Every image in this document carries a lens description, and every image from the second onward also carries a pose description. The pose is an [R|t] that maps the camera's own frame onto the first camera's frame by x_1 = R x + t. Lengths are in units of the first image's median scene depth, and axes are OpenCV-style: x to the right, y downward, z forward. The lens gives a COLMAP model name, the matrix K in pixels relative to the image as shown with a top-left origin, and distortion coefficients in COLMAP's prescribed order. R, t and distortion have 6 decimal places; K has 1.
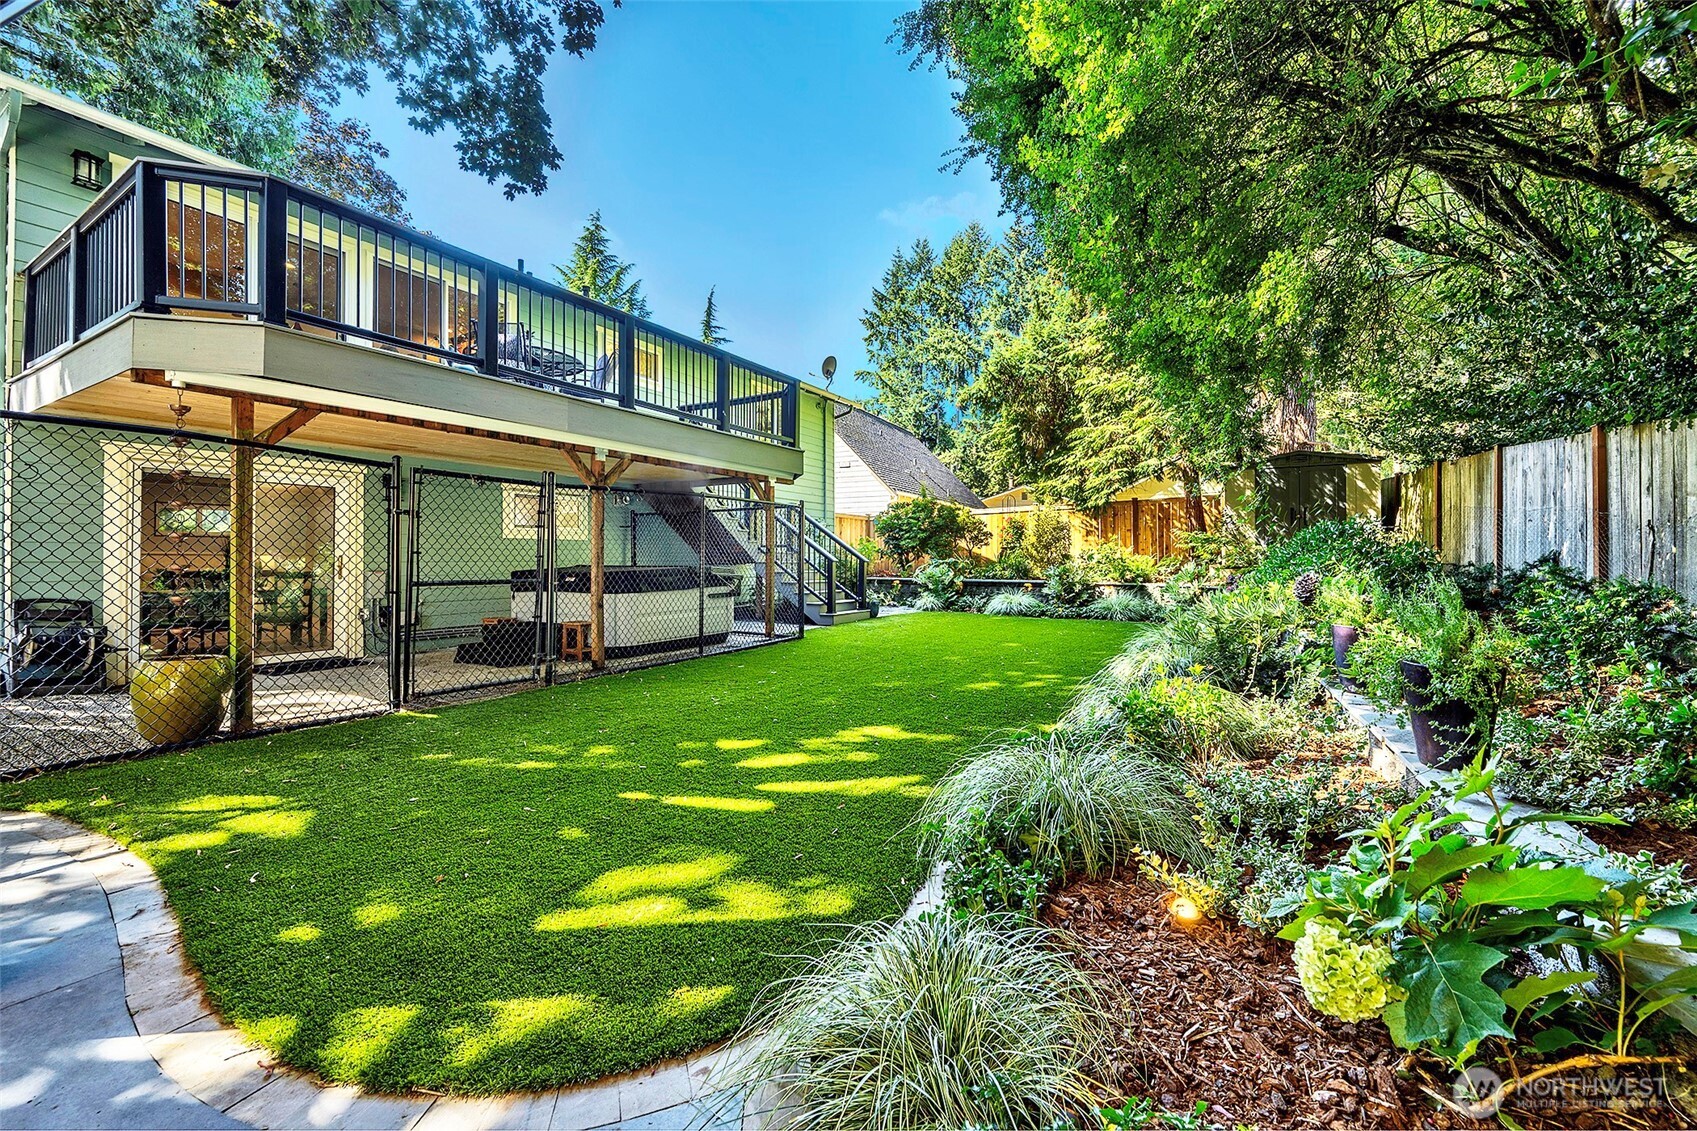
lens RADIAL K [[675.3, 0, 845.4], [0, 675.3, 558.0], [0, 0, 1]] dist [-0.003355, -0.000026]
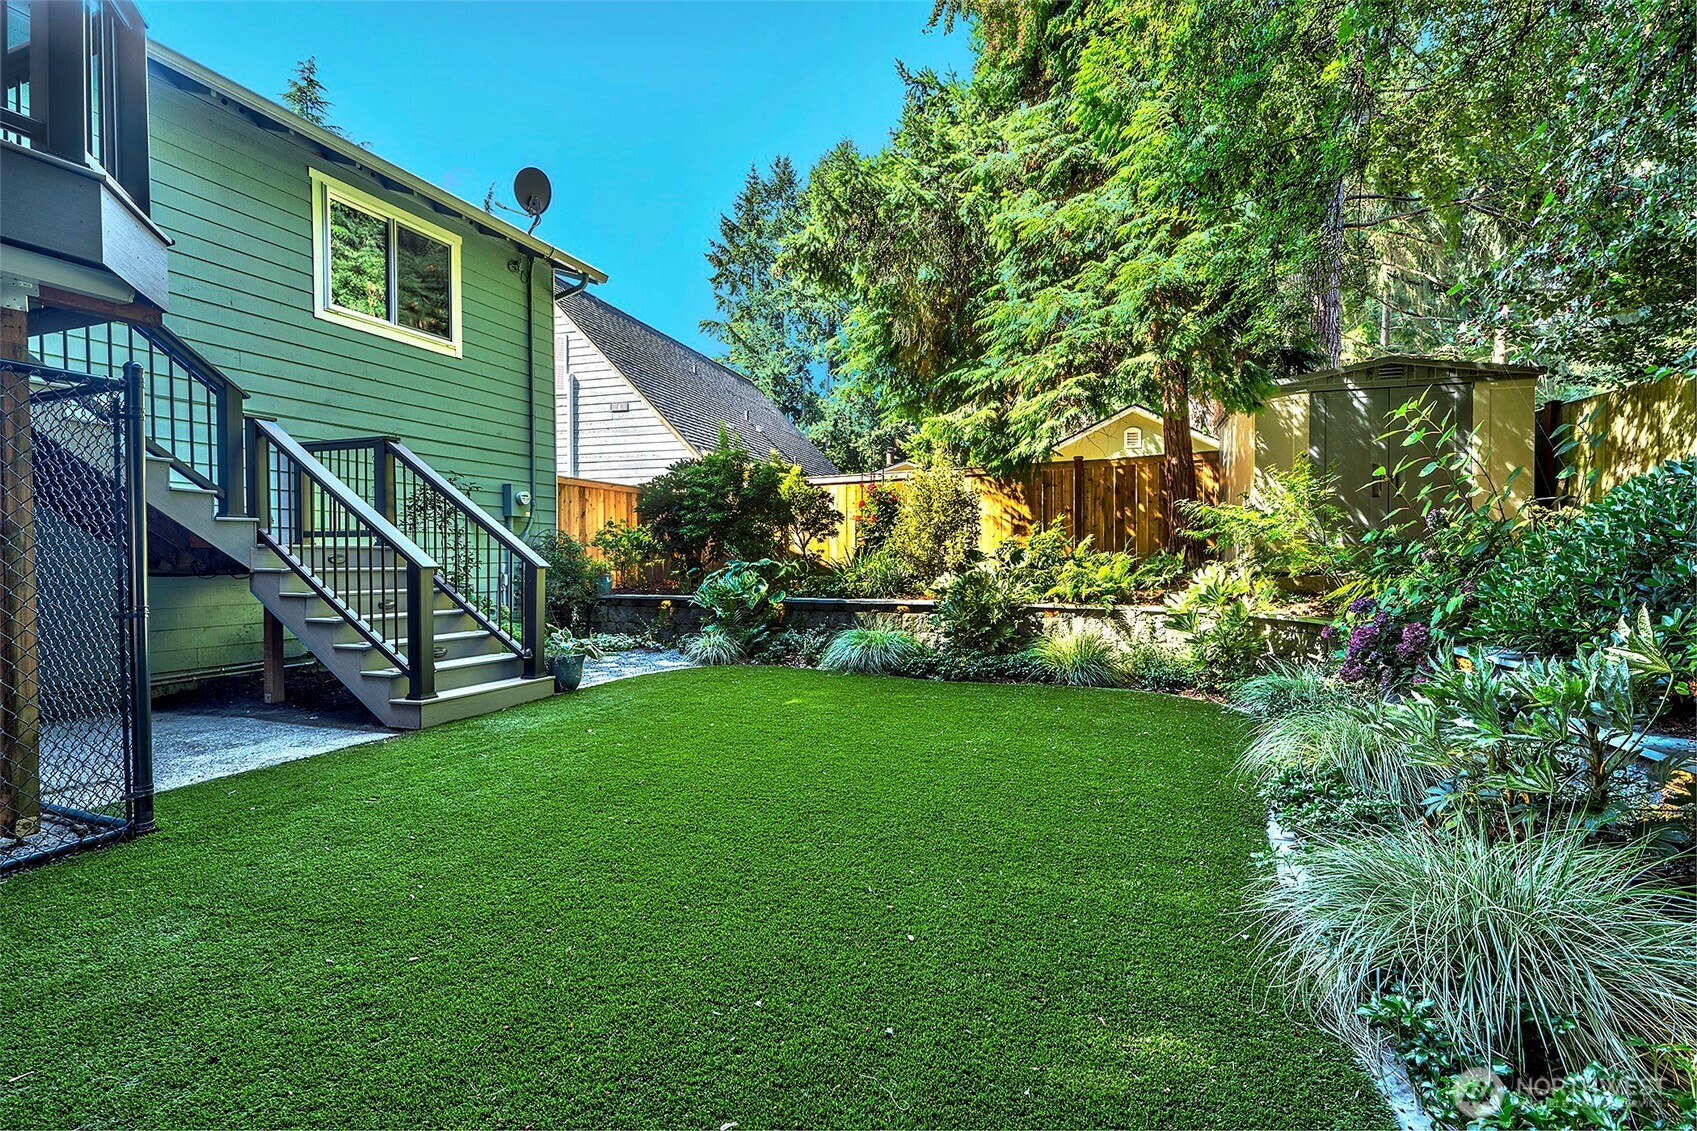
lens RADIAL K [[749.1, 0, 855.3], [0, 749.1, 575.3], [0, 0, 1]] dist [0.002318, 0.000030]
pose [[0.982901, -0.007956, 0.183961, 0.115837], [0.003655, 0.999712, 0.023708, -0.000449], [-0.184097, -0.022631, 0.982648, 0.395770]]
